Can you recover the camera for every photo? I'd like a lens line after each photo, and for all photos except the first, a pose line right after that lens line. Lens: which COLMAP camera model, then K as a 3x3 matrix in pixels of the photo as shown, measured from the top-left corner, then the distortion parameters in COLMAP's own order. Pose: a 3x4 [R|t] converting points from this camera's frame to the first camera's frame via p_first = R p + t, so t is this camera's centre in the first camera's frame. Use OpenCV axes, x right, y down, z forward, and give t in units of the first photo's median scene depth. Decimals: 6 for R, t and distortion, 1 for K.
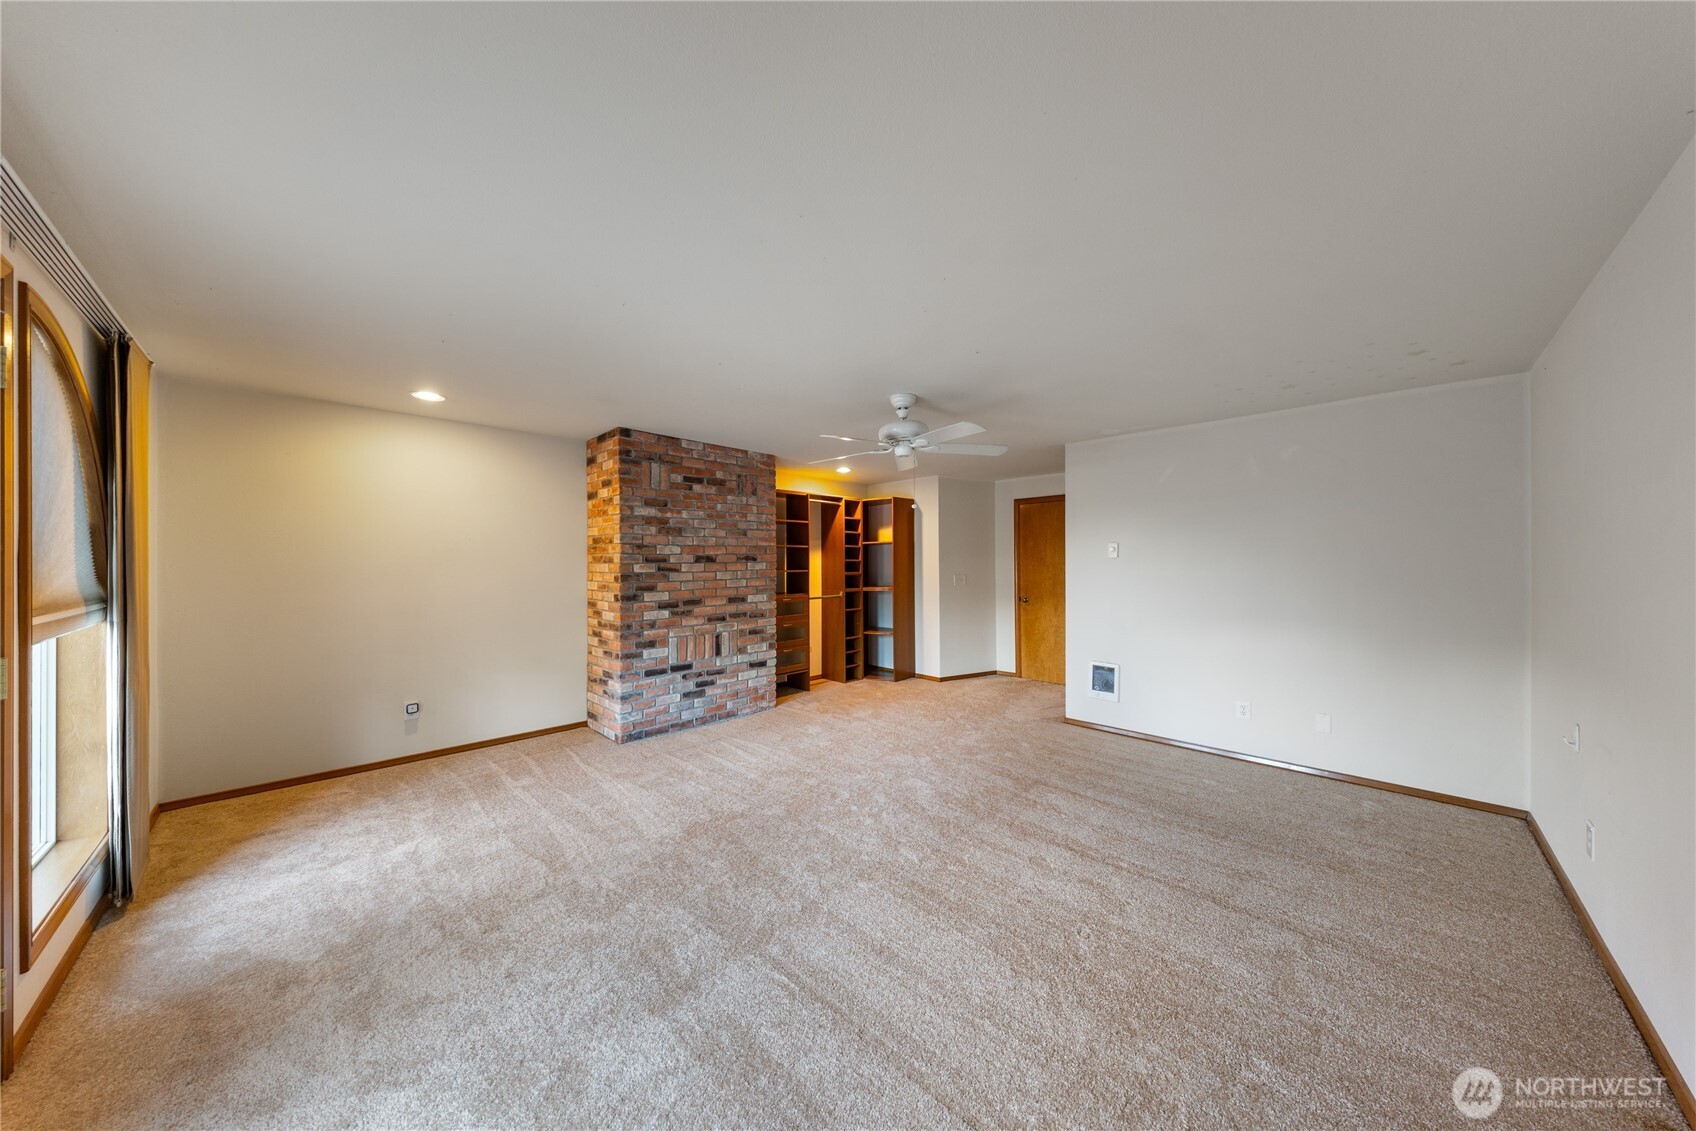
lens RADIAL K [[522.3, 0, 835.7], [0, 522.3, 565.4], [0, 0, 1]] dist [0.002345, 0.000013]
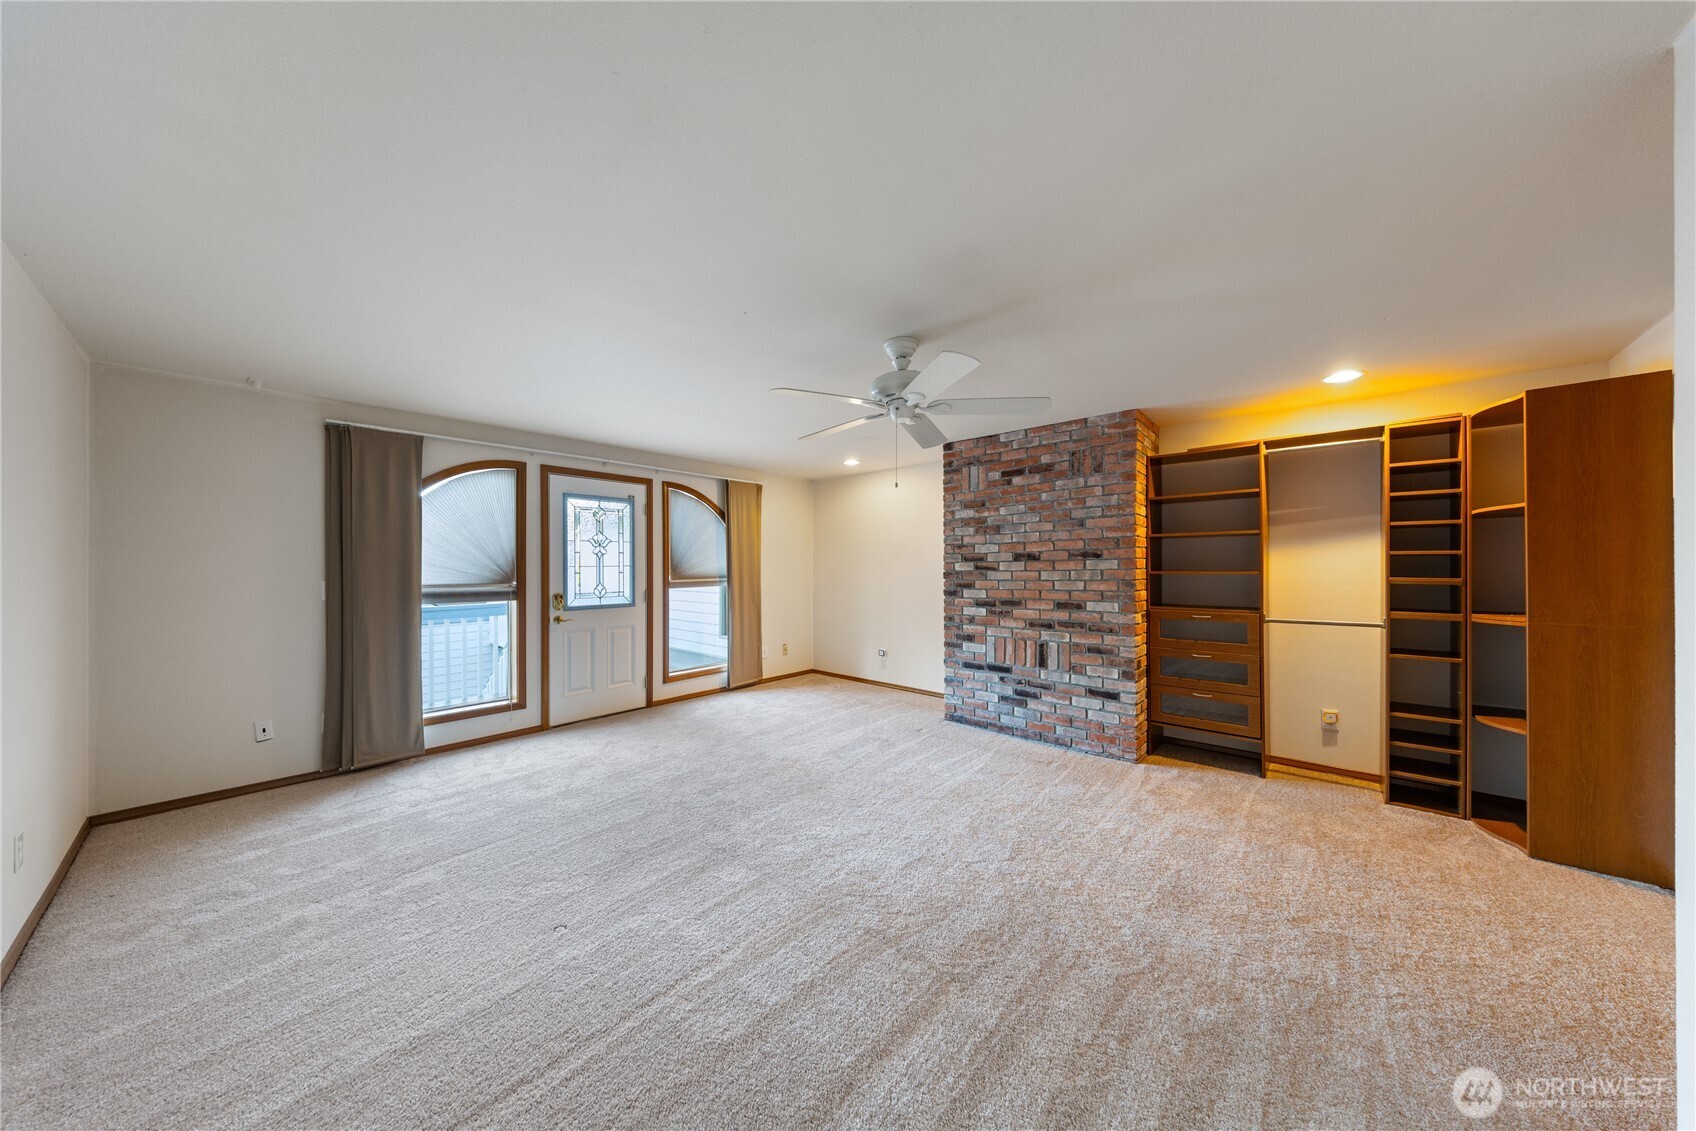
lens RADIAL K [[522.3, 0, 836.4], [0, 522.3, 565.6], [0, 0, 1]] dist [0.002345, 0.000013]
pose [[0.064894, 0.002635, -0.997889, 0.650447], [0.002325, 0.999993, 0.002792, -0.000406], [0.997889, -0.002502, 0.064888, 0.627450]]
